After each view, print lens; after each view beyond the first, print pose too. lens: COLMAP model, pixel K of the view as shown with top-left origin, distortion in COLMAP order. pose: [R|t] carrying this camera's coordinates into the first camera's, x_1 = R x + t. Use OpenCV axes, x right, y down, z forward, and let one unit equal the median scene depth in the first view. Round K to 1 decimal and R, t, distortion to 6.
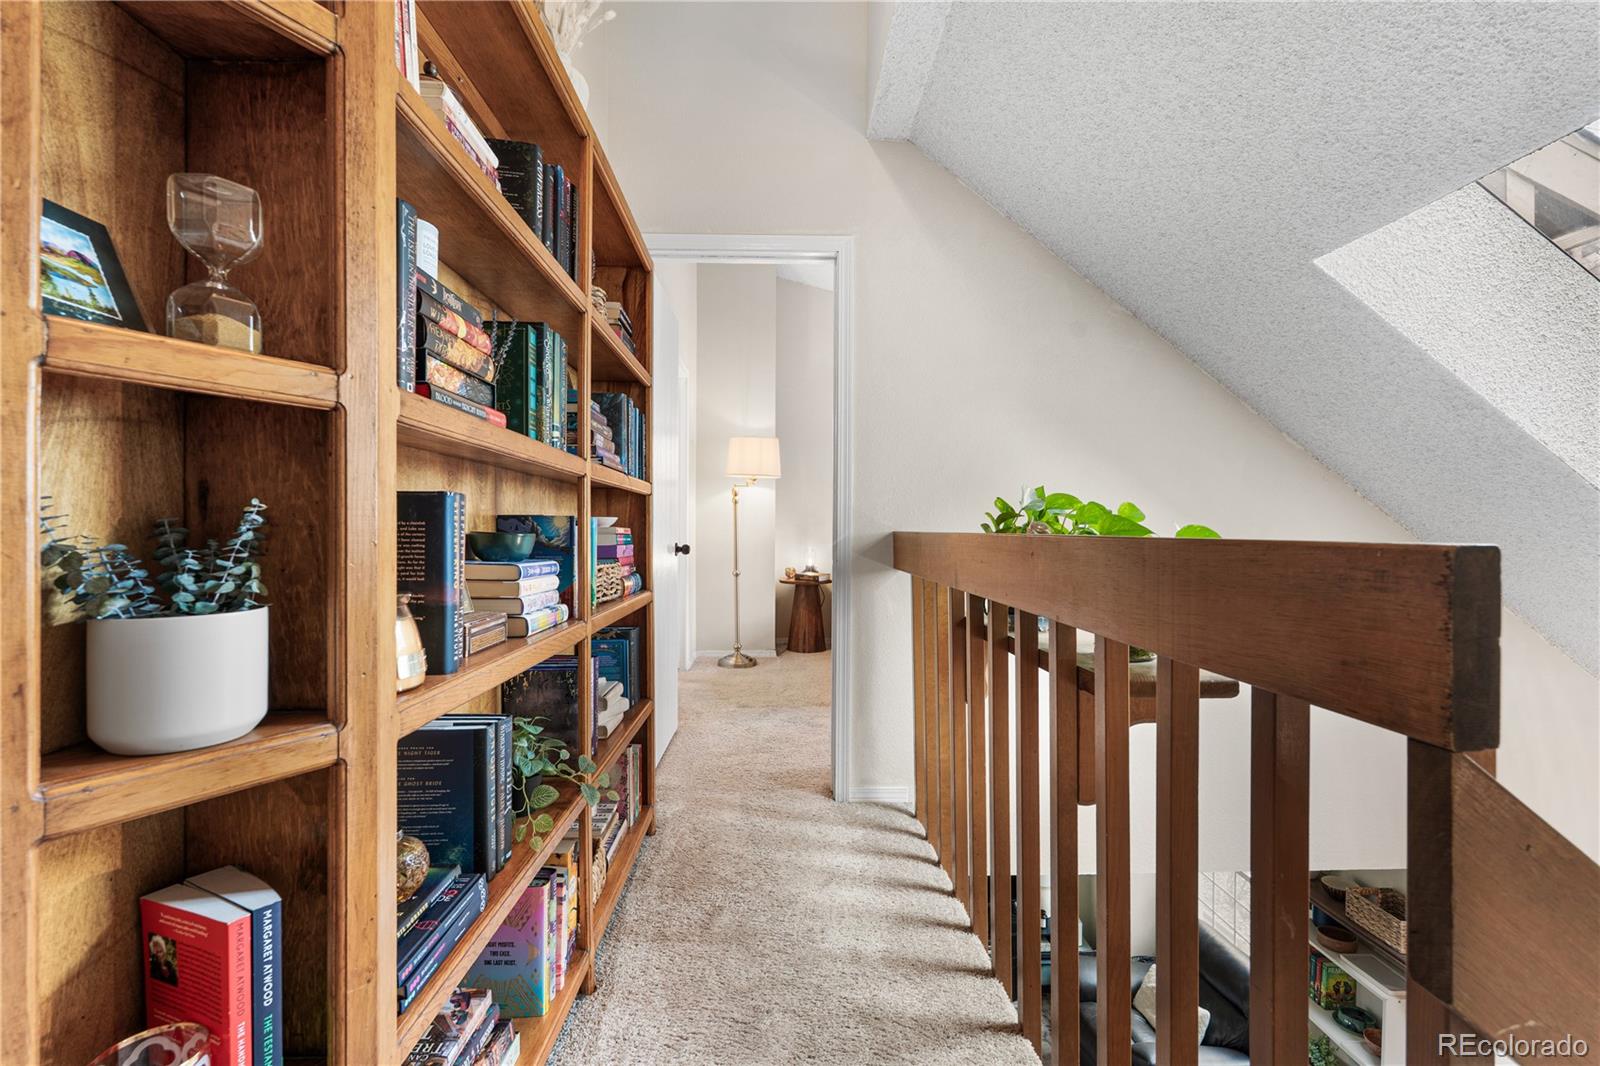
lens RADIAL K [[715.0, 0, 798.8], [0, 715.0, 530.4], [0, 0, 1]] dist [-0.003658, -0.000855]
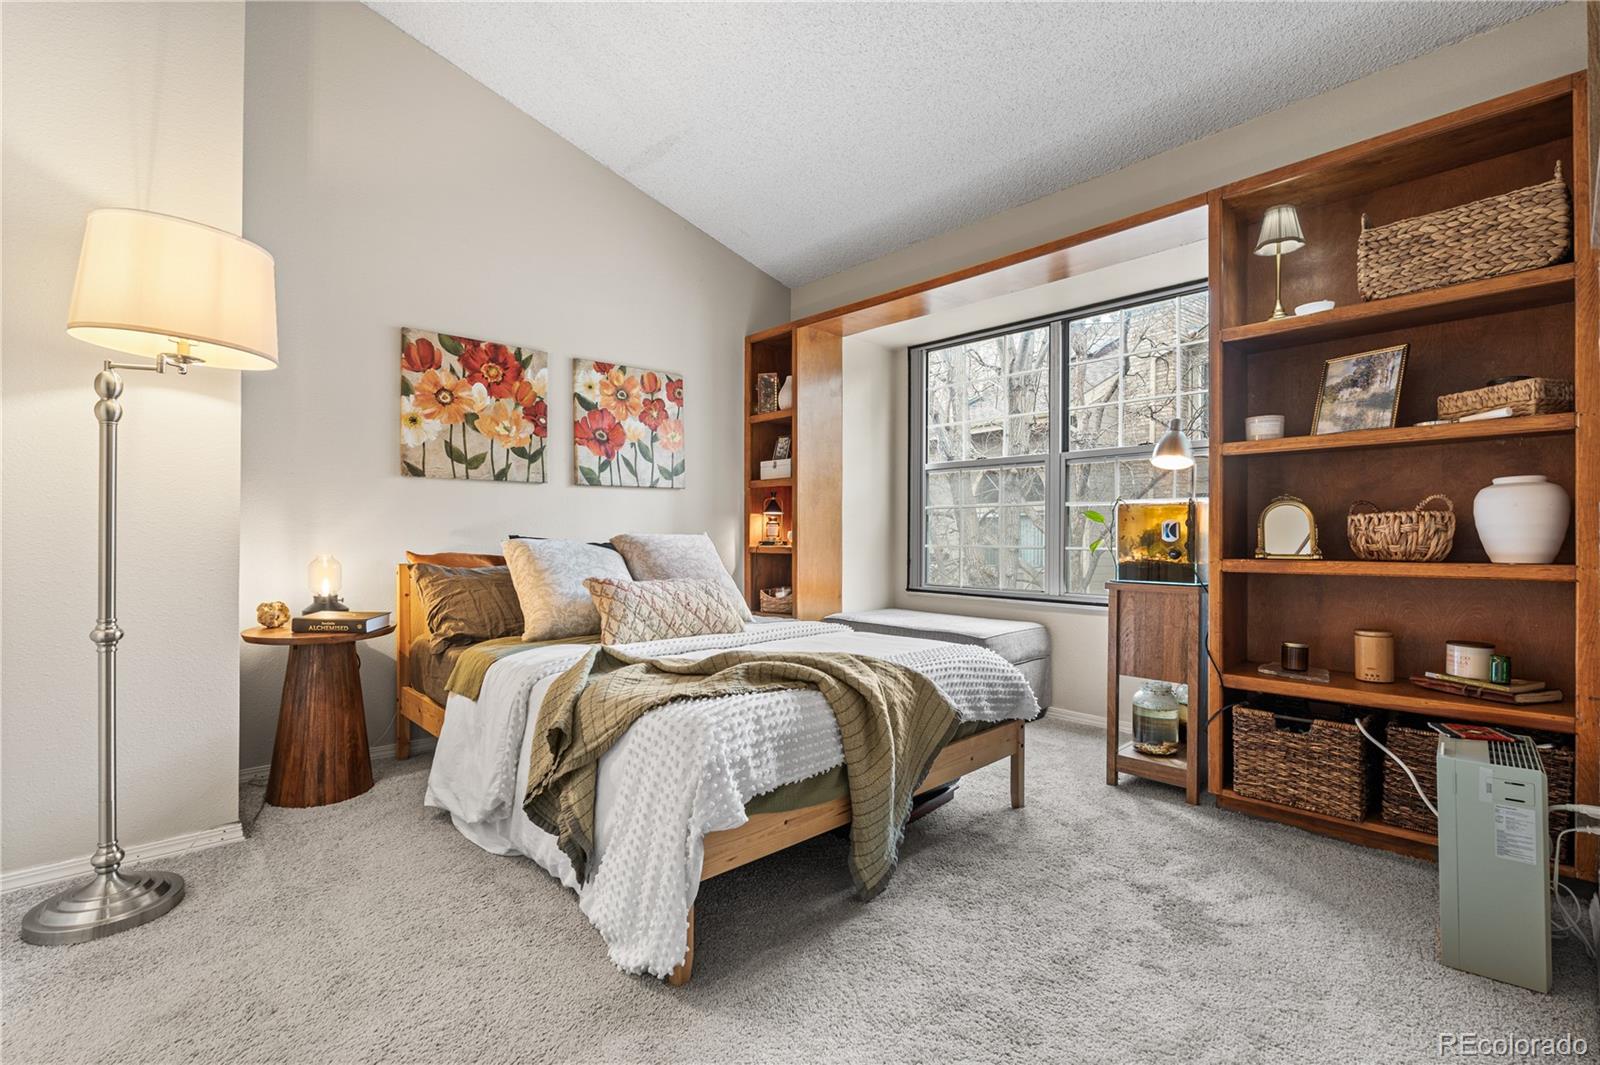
lens RADIAL K [[715.0, 0, 795.8], [0, 715.0, 531.2], [0, 0, 1]] dist [-0.003658, -0.000855]
pose [[0.765494, 0.011179, 0.643346, -0.052883], [-0.006218, 0.999931, -0.009976, 0.012579], [-0.643413, 0.003636, 0.765510, 0.514792]]
